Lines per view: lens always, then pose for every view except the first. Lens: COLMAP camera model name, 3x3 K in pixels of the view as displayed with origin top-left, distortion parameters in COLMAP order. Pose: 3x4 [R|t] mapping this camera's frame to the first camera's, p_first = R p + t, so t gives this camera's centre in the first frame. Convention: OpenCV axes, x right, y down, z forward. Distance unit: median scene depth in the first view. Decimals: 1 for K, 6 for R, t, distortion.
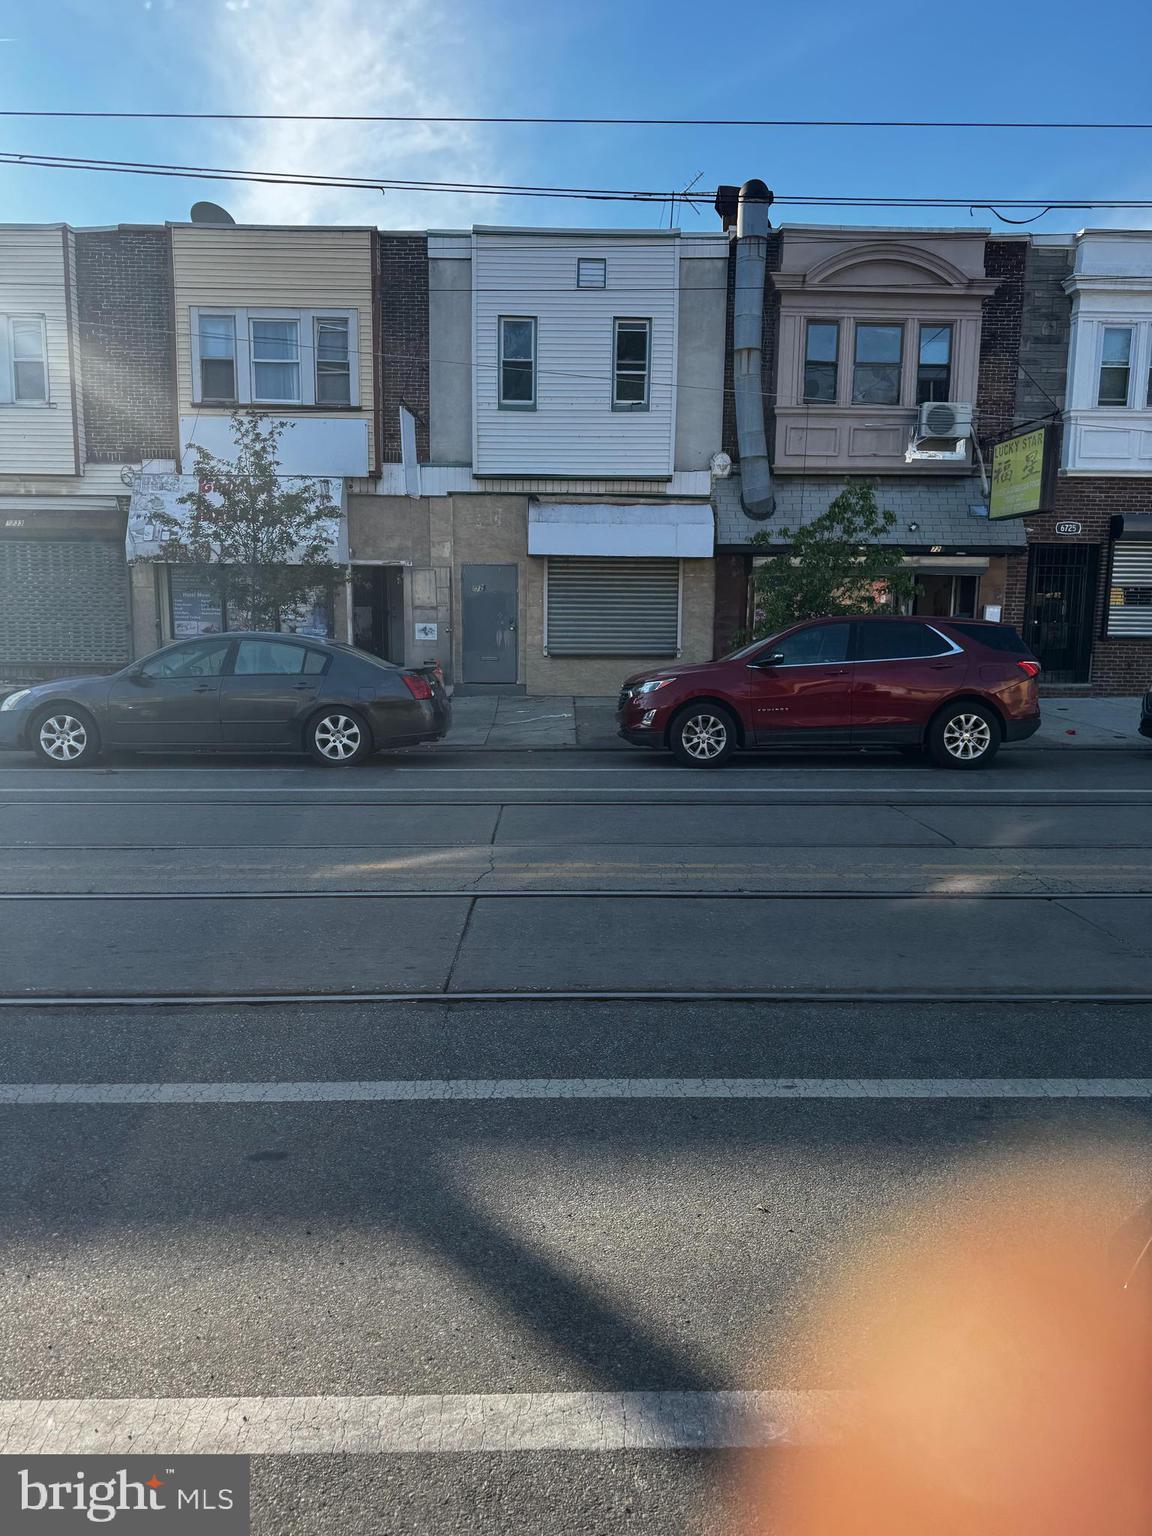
lens RADIAL K [[1051.3, 0, 569.4], [0, 1051.3, 779.5], [0, 0, 1]] dist [0.088593, -0.123455]
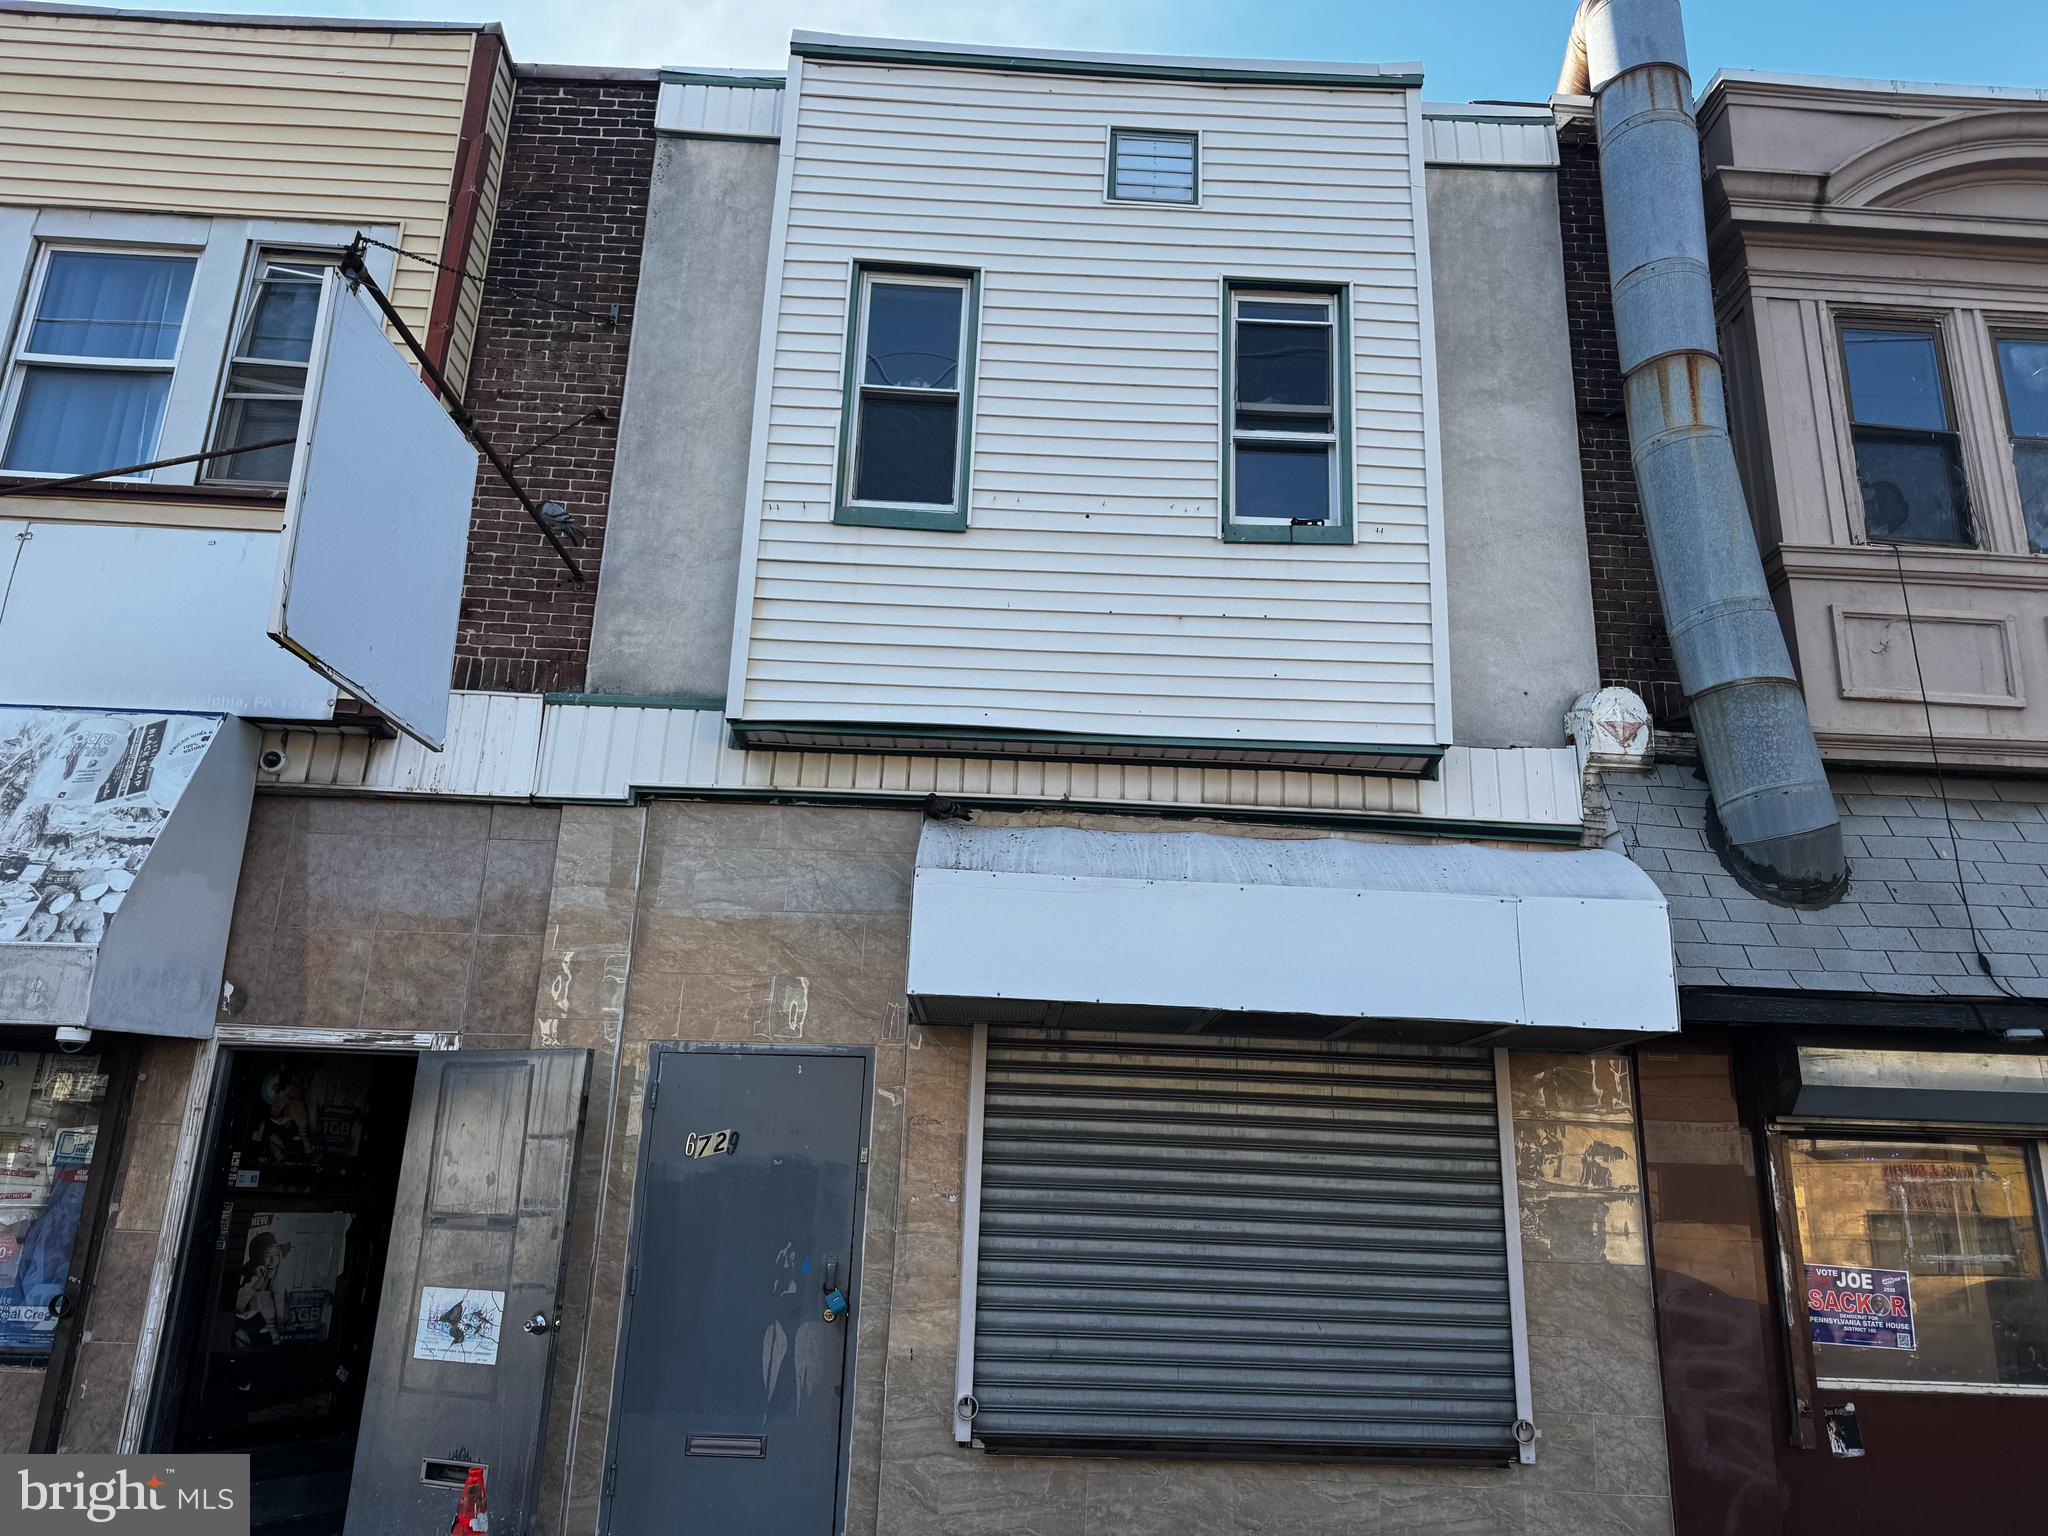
lens RADIAL K [[1535.4, 0, 1036.6], [0, 1535.4, 760.1], [0, 0, 1]] dist [0.135617, -0.255422]
pose [[0.999704, 0.024156, 0.002851, -0.011198], [-0.020618, 0.903746, -0.427573, -0.108976], [-0.012905, 0.427388, 0.903976, 0.636027]]
